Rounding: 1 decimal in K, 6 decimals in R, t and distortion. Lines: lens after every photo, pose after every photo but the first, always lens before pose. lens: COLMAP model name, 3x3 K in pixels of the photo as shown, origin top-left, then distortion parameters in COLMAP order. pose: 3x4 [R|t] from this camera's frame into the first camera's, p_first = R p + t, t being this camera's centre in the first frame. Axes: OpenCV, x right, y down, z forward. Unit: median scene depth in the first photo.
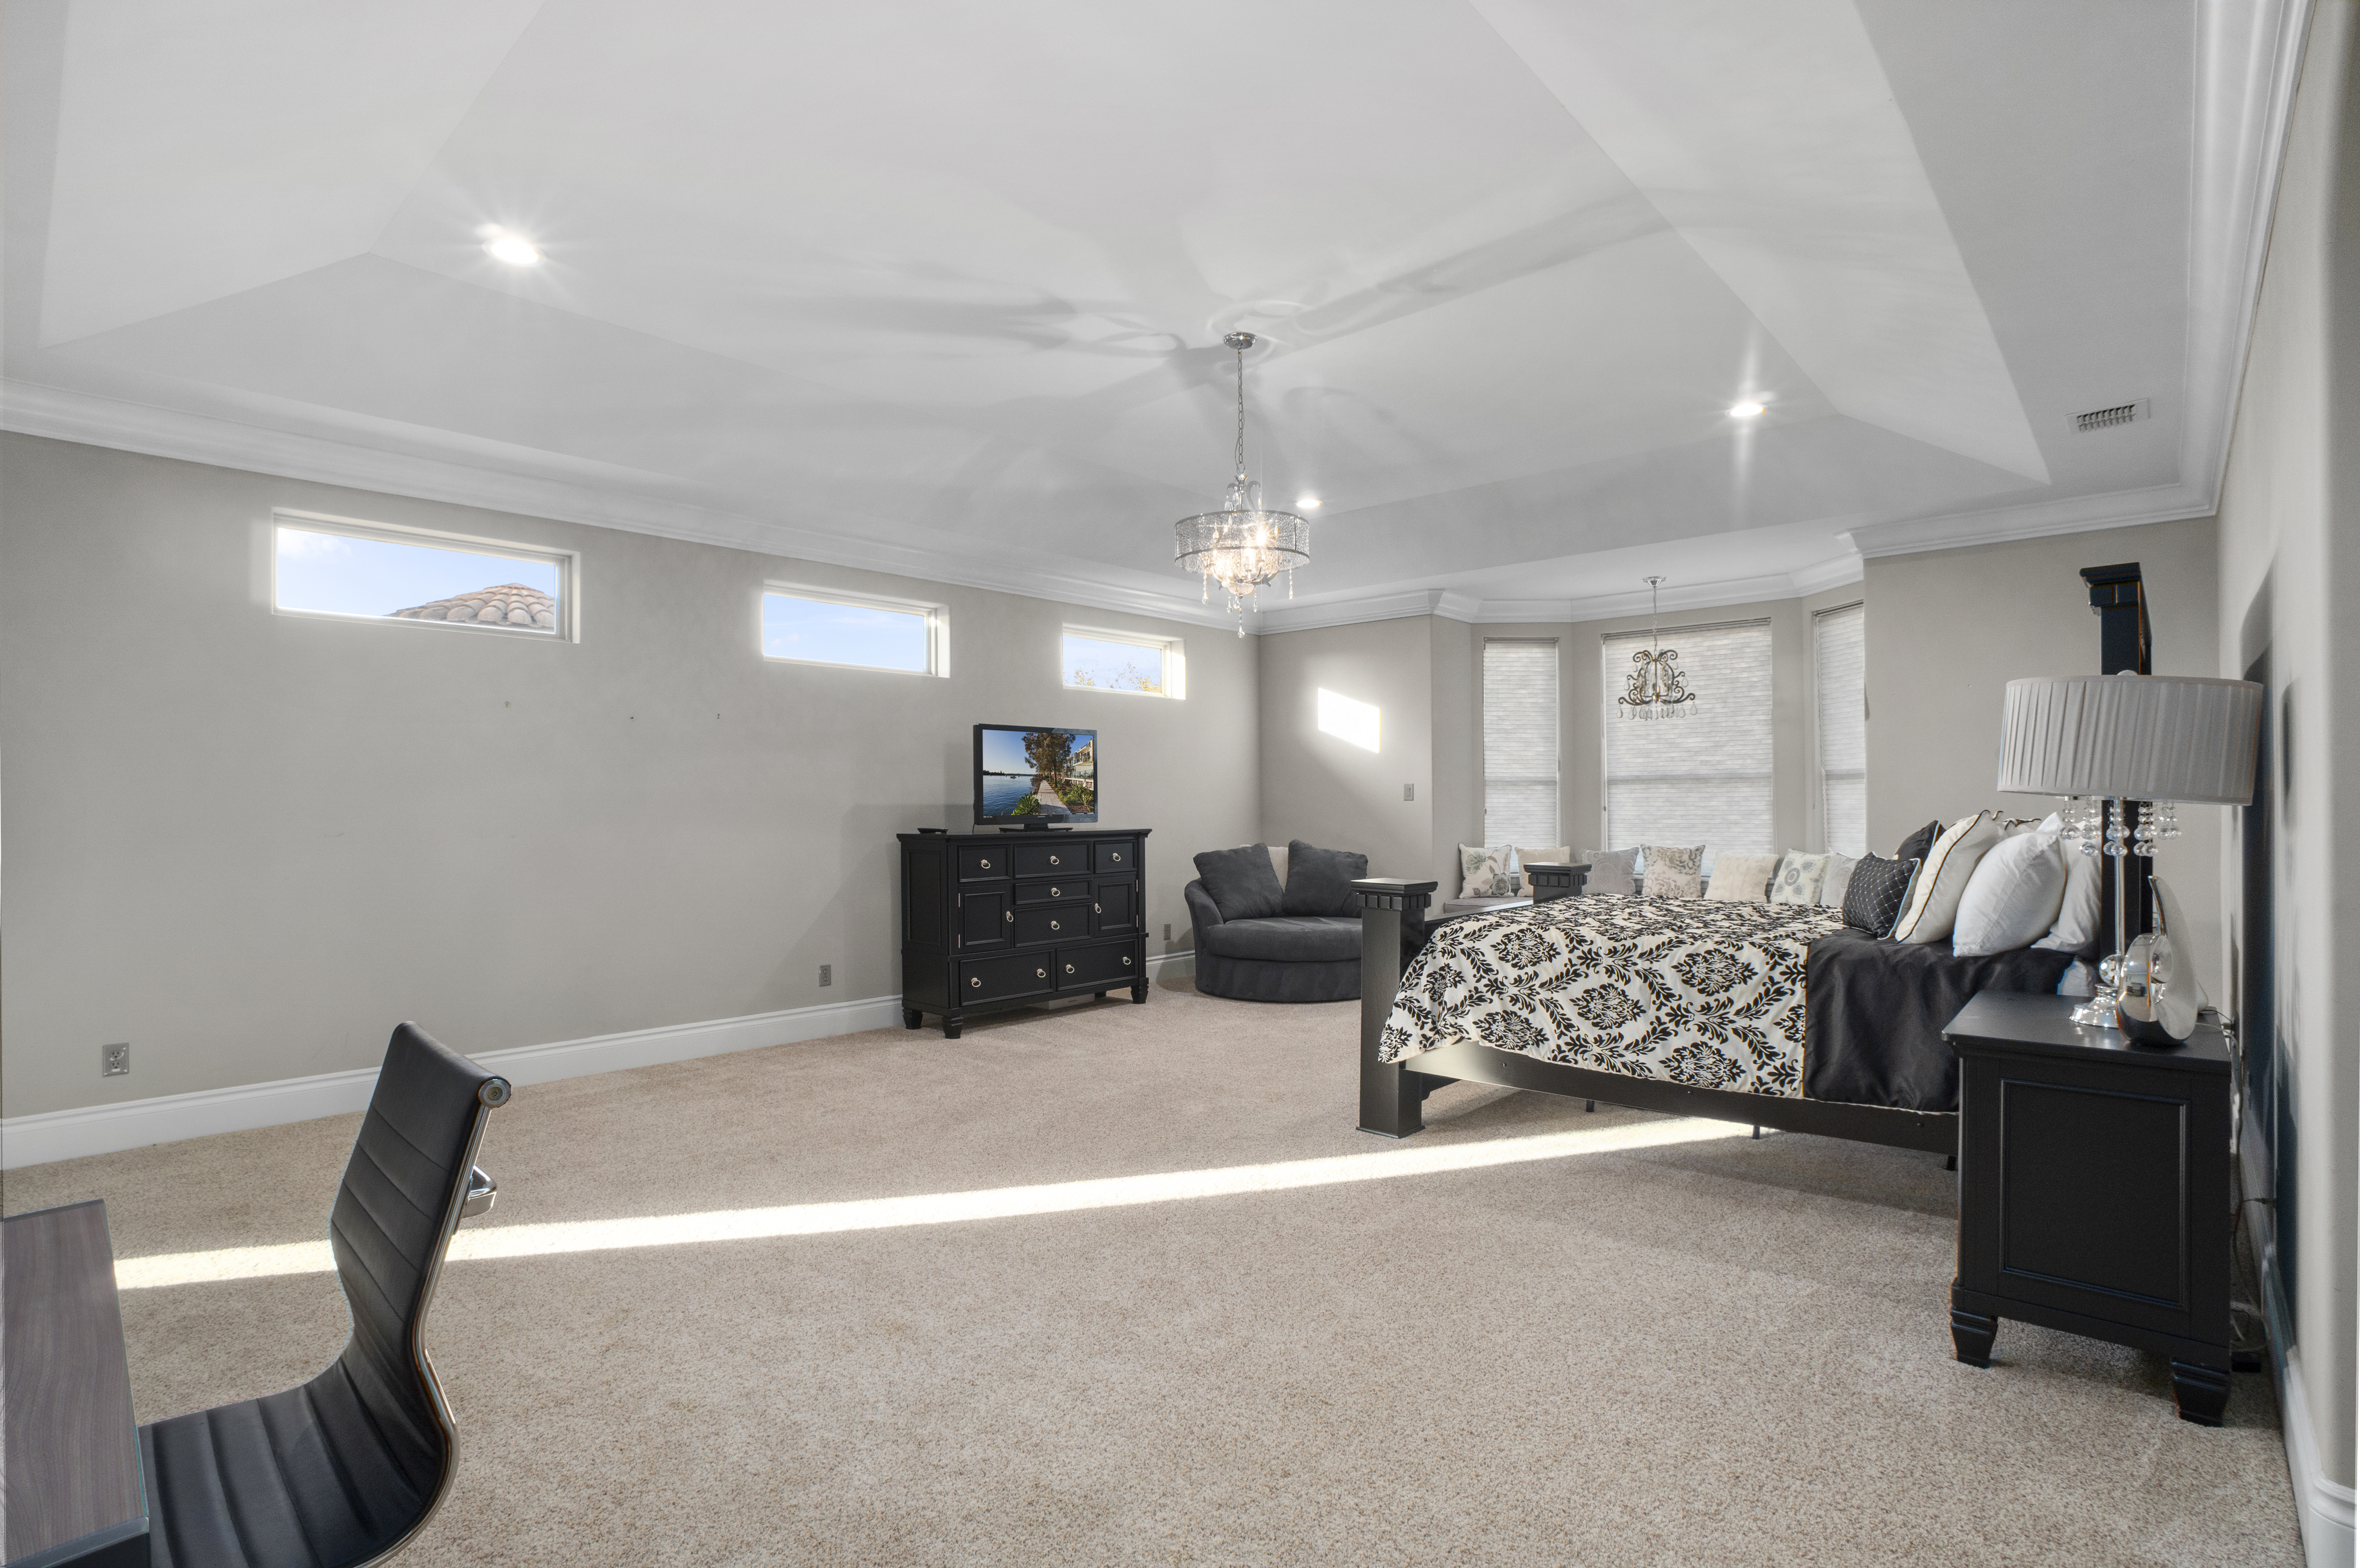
lens RADIAL K [[1144.9, 0, 1182.3], [0, 1144.9, 793.4], [0, 0, 1]] dist [-0.070035, 0.023561]
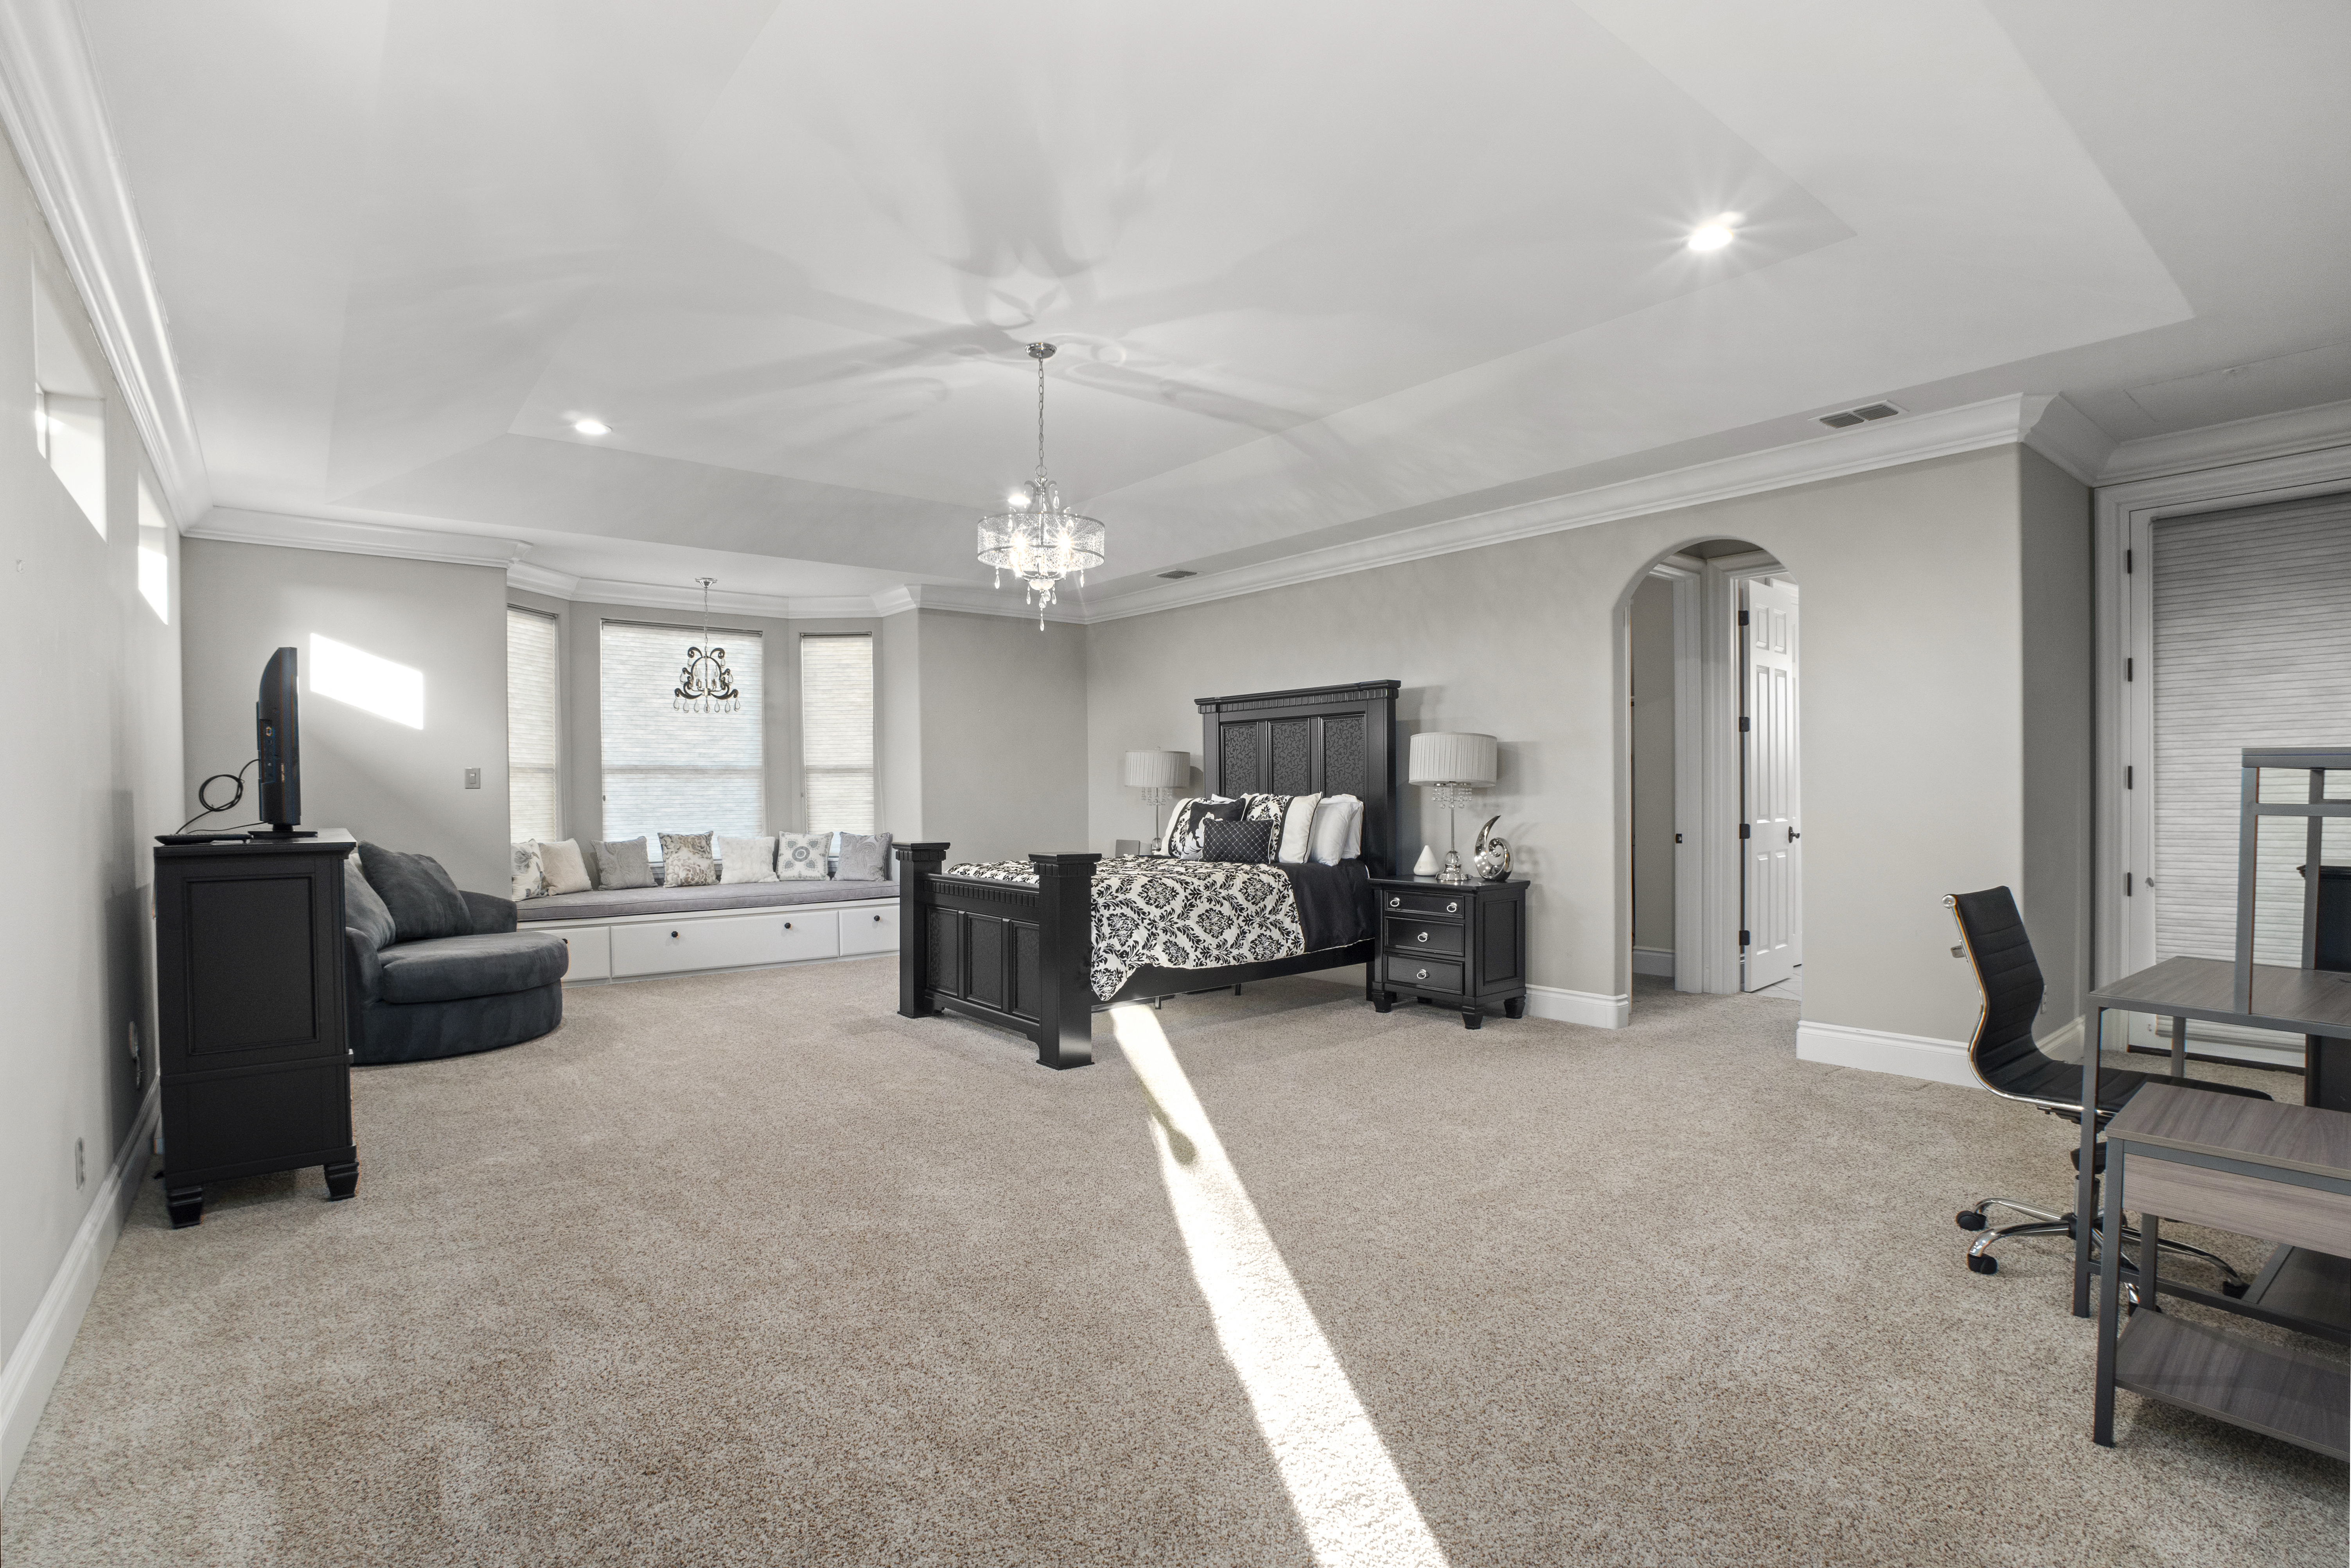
lens RADIAL K [[1140.5, 0, 1176.4], [0, 1140.5, 787.4], [0, 0, 1]] dist [-0.070035, 0.023561]
pose [[0.146737, 0.005605, 0.989160, -0.635304], [-0.003107, 0.999982, -0.005206, 0.009667], [-0.989171, -0.002310, 0.146752, 0.469138]]
